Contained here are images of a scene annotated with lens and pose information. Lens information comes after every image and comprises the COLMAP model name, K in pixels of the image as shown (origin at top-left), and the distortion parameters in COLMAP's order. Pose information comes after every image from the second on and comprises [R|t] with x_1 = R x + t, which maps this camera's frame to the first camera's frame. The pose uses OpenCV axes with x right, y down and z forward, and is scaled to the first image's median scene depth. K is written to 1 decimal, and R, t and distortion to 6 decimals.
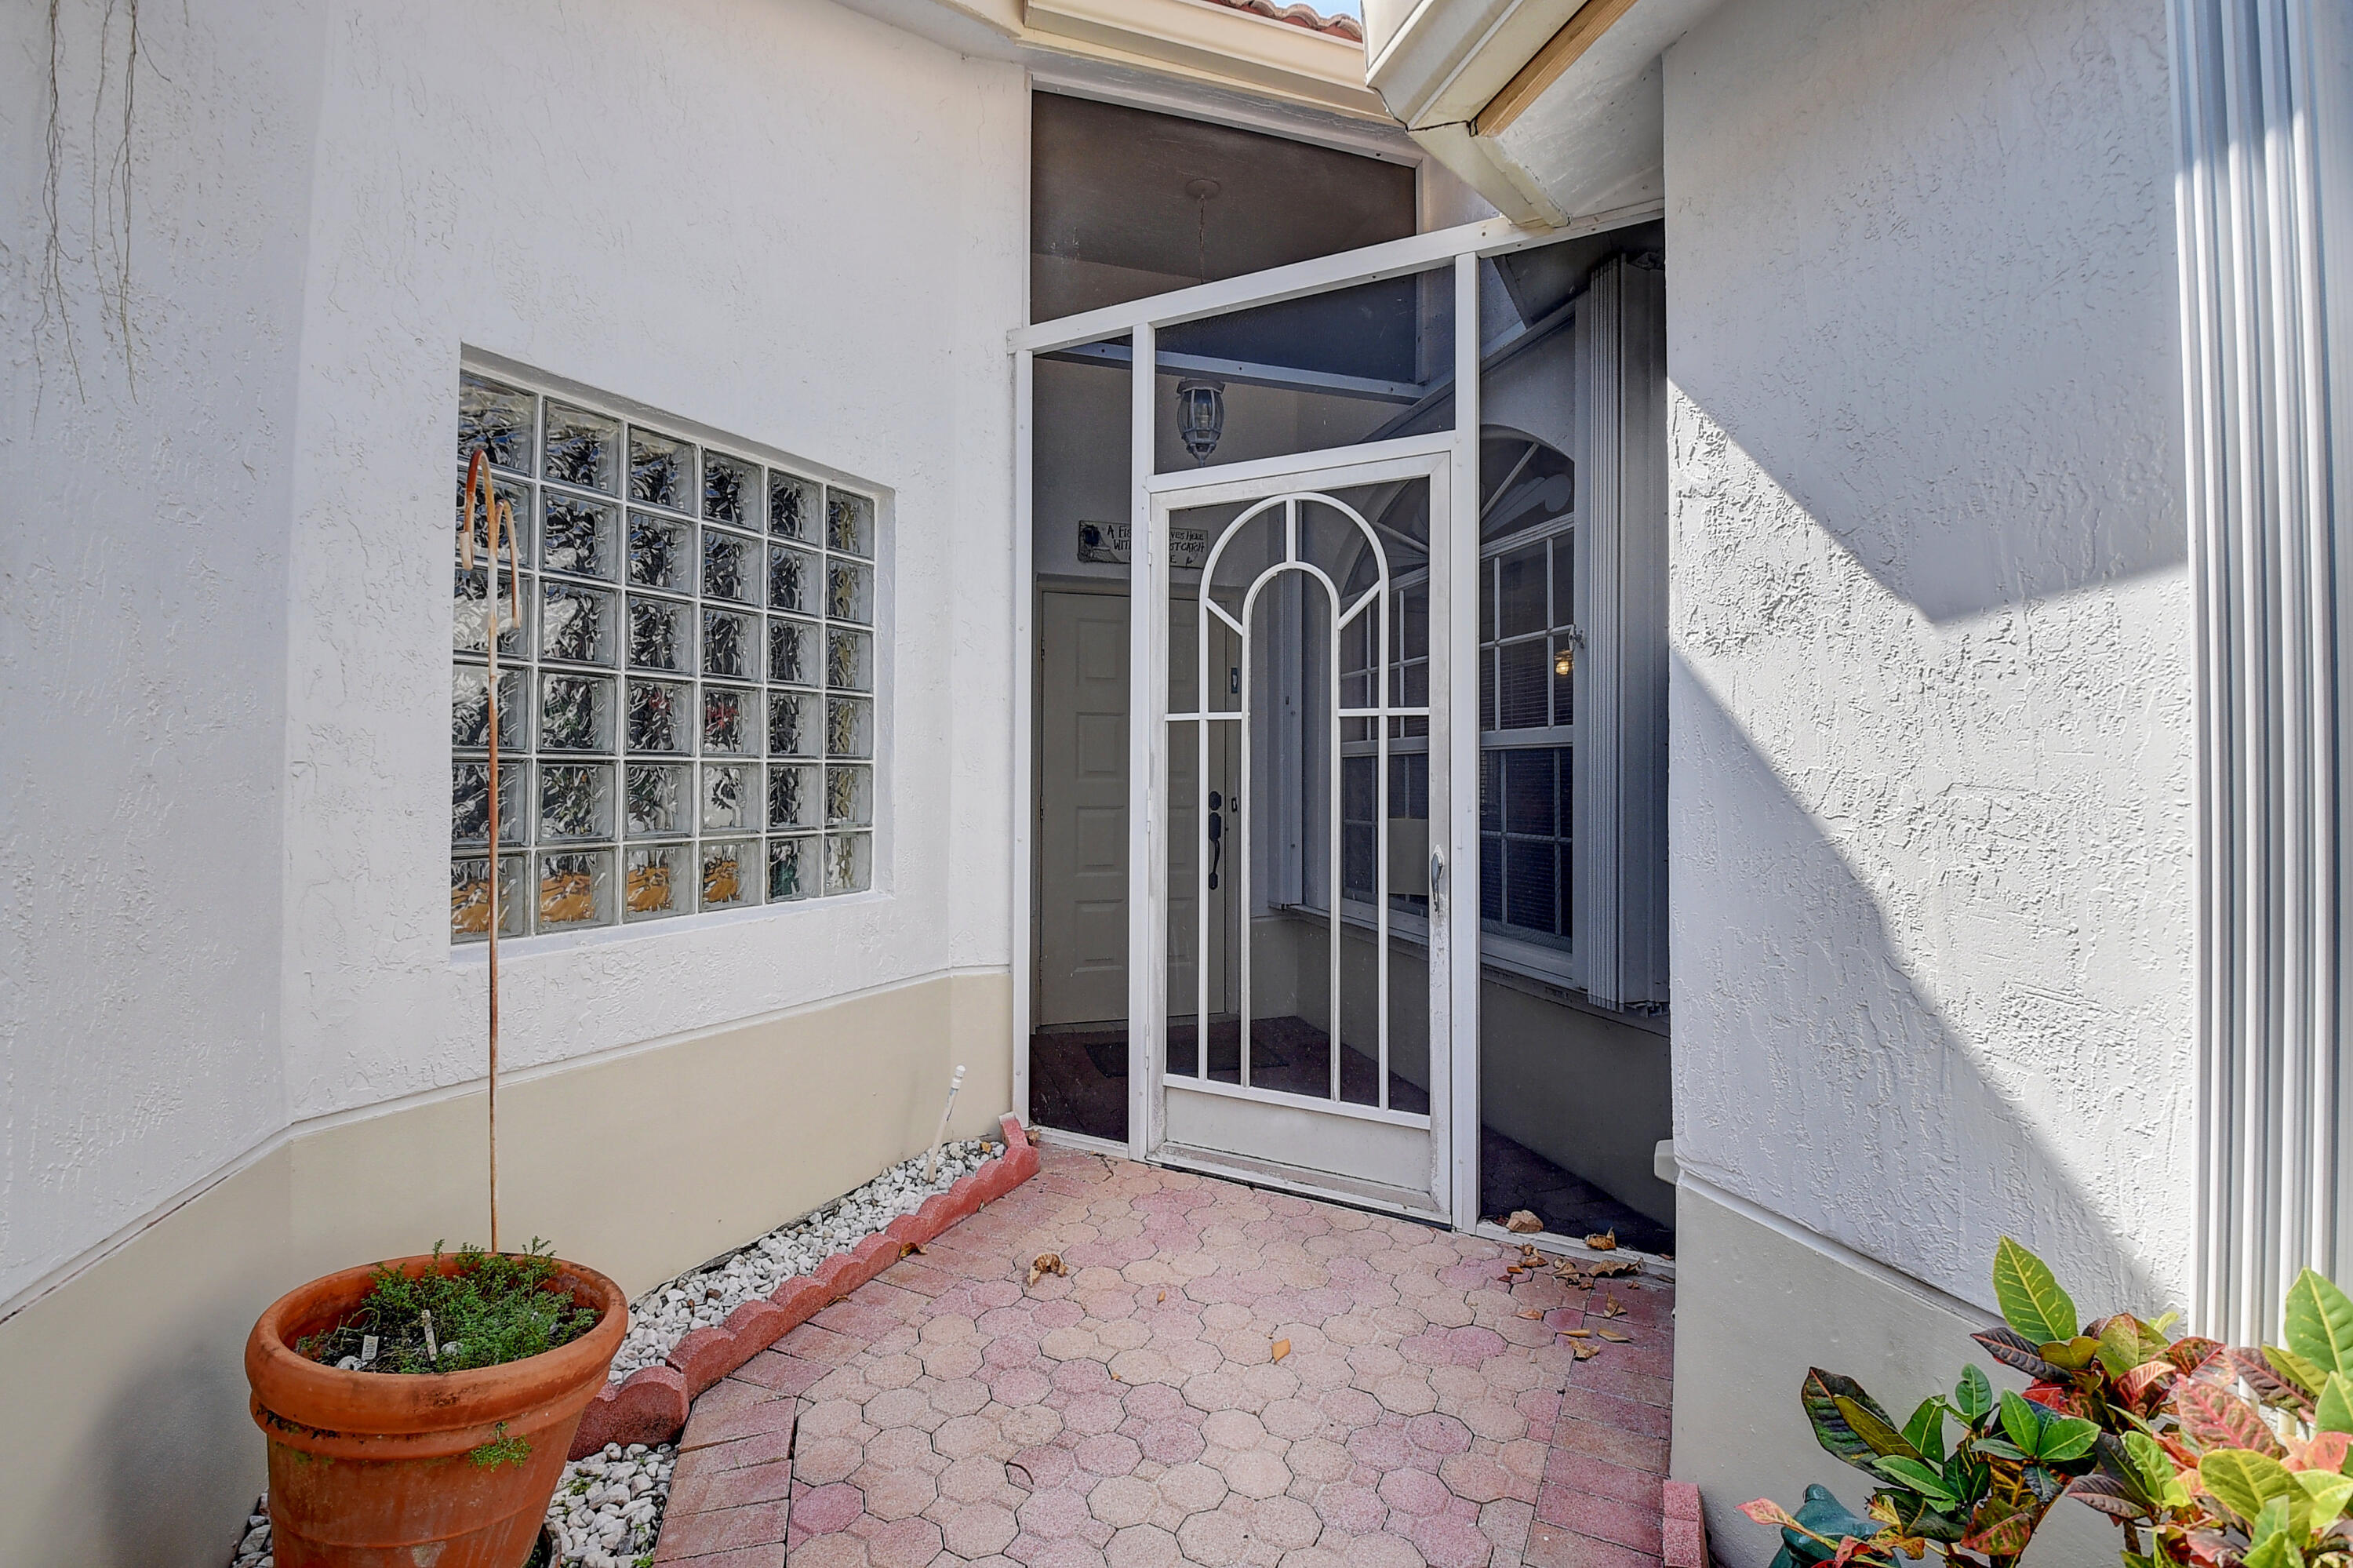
lens RADIAL K [[1033.1, 0, 1168.8], [0, 1033.1, 761.5], [0, 0, 1]] dist [0.011689, -0.023608]
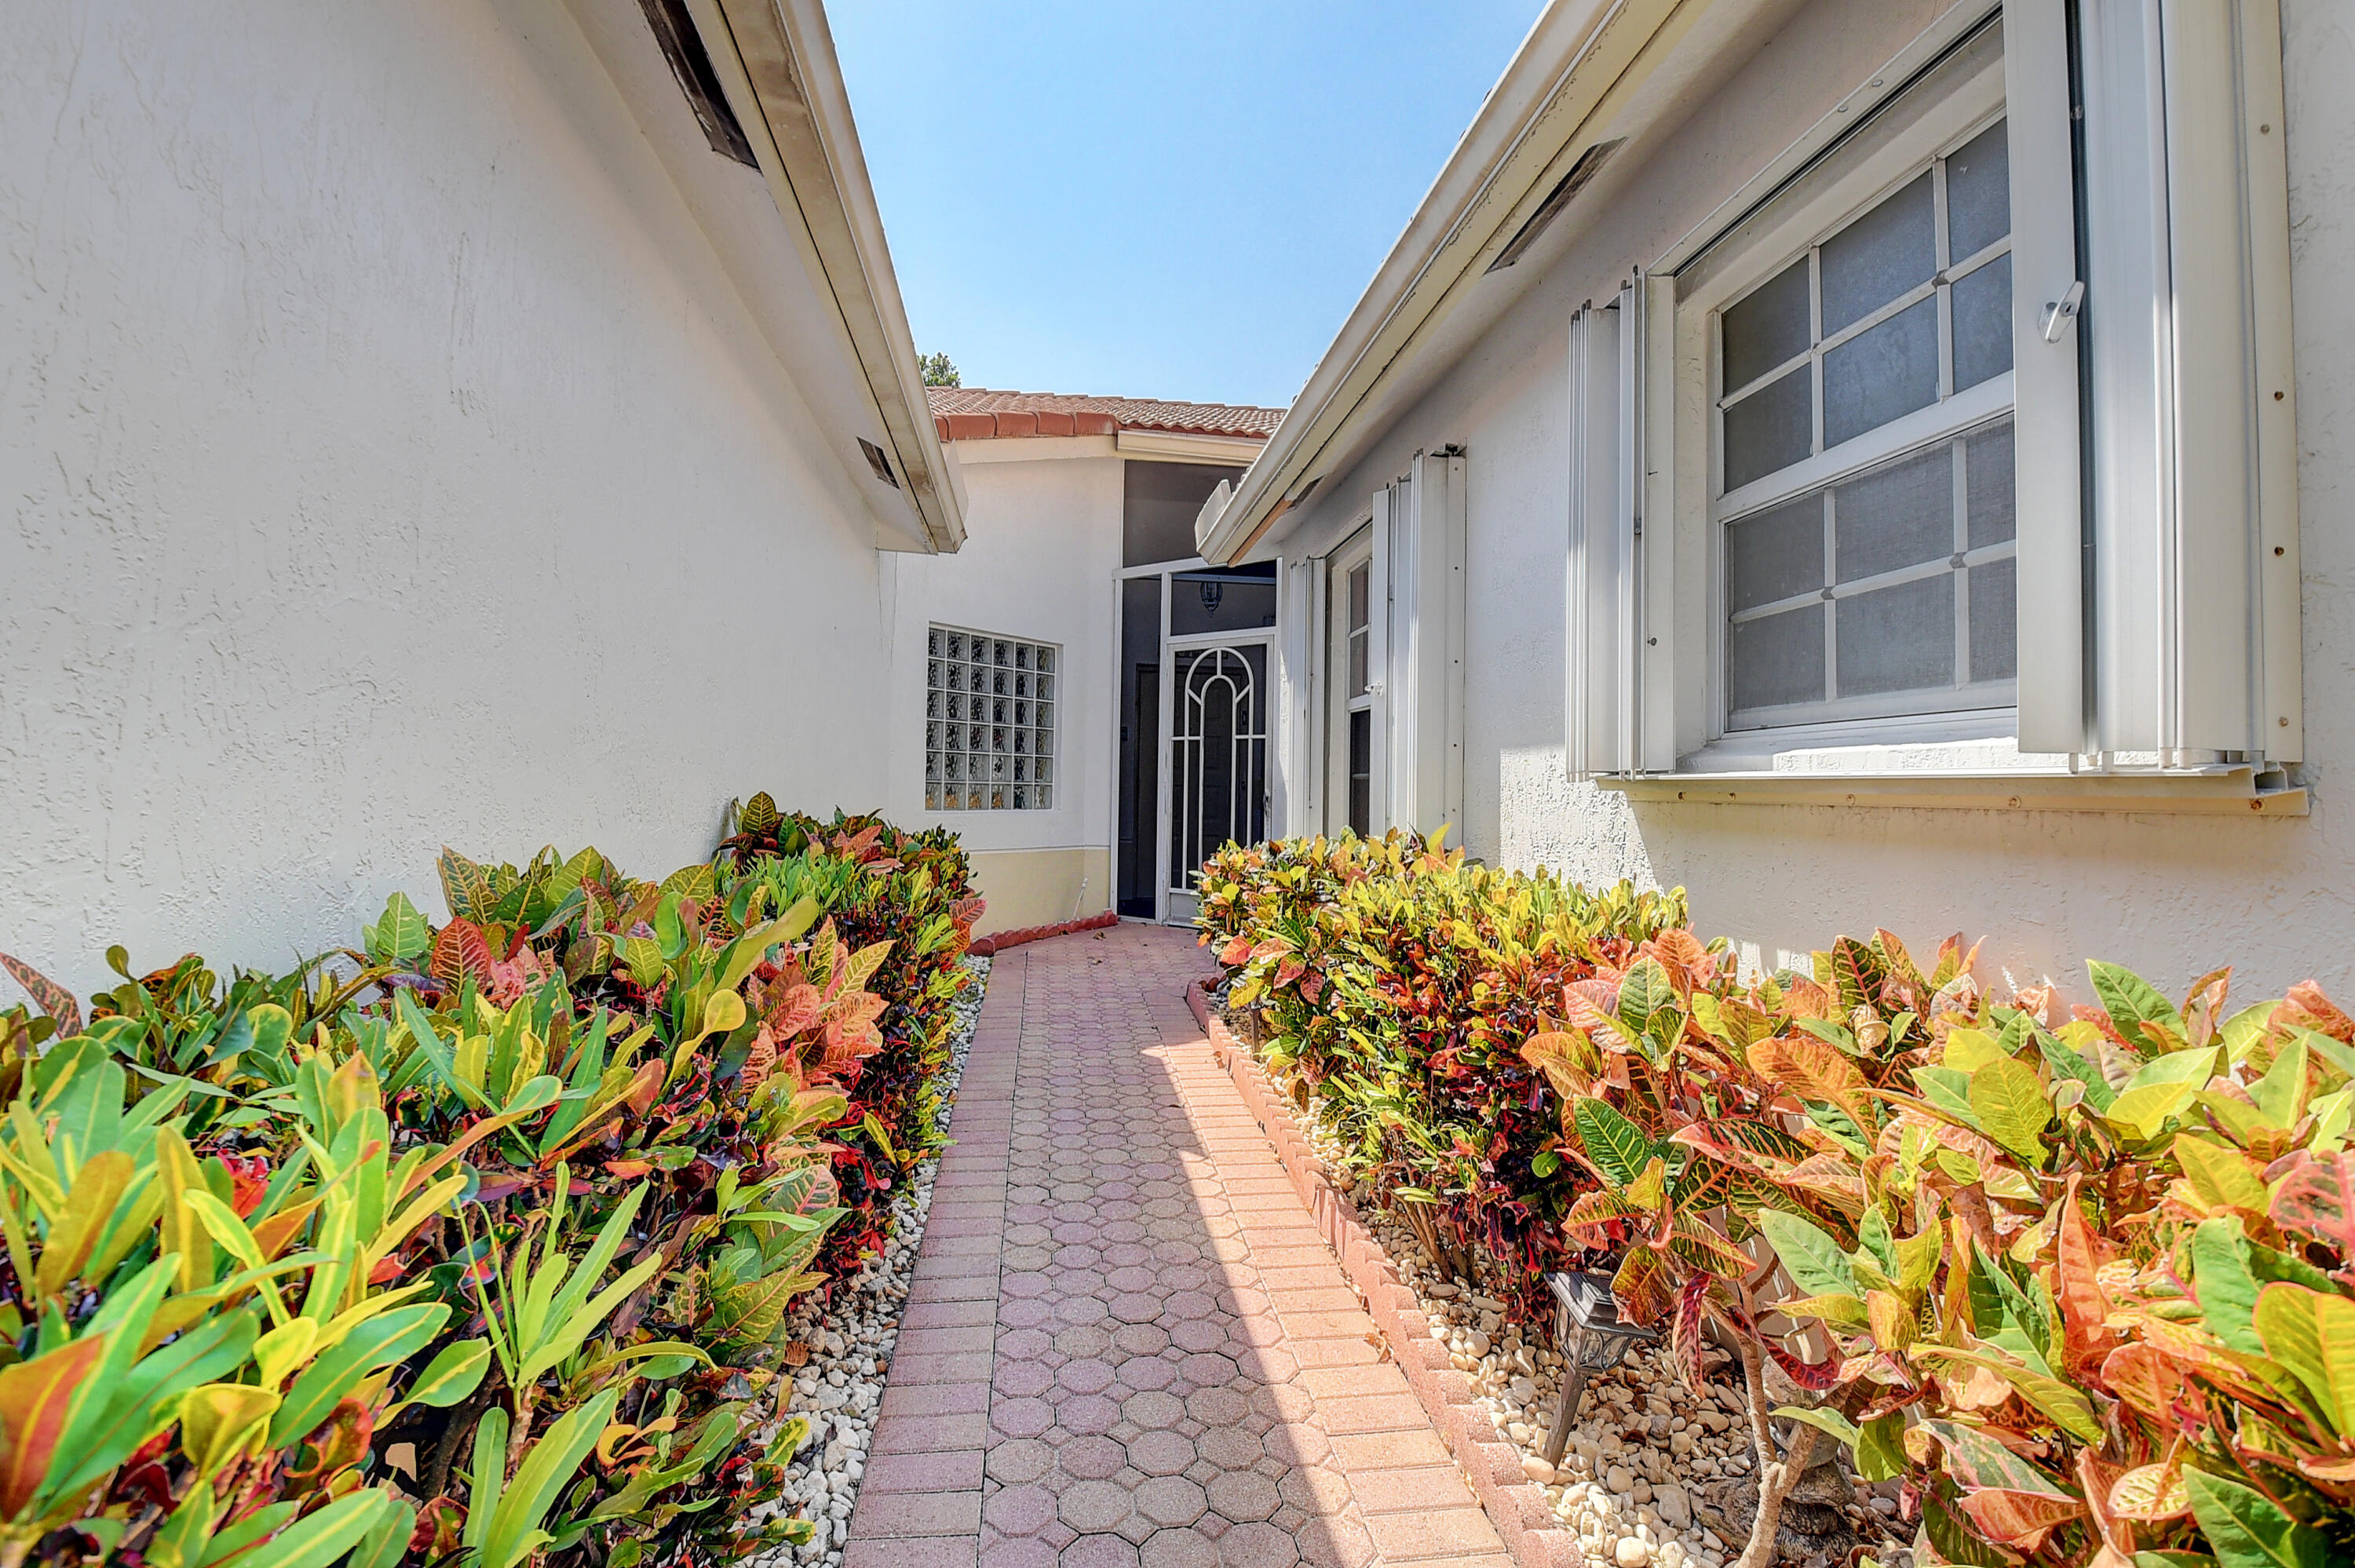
lens RADIAL K [[1033.8, 0, 1169.7], [0, 1033.8, 761.4], [0, 0, 1]] dist [0.011689, -0.023608]
pose [[0.983304, 0.006352, -0.181861, 0.443407], [-0.010180, 0.999746, -0.020123, 0.060449], [0.181687, 0.021638, 0.983118, -1.400699]]
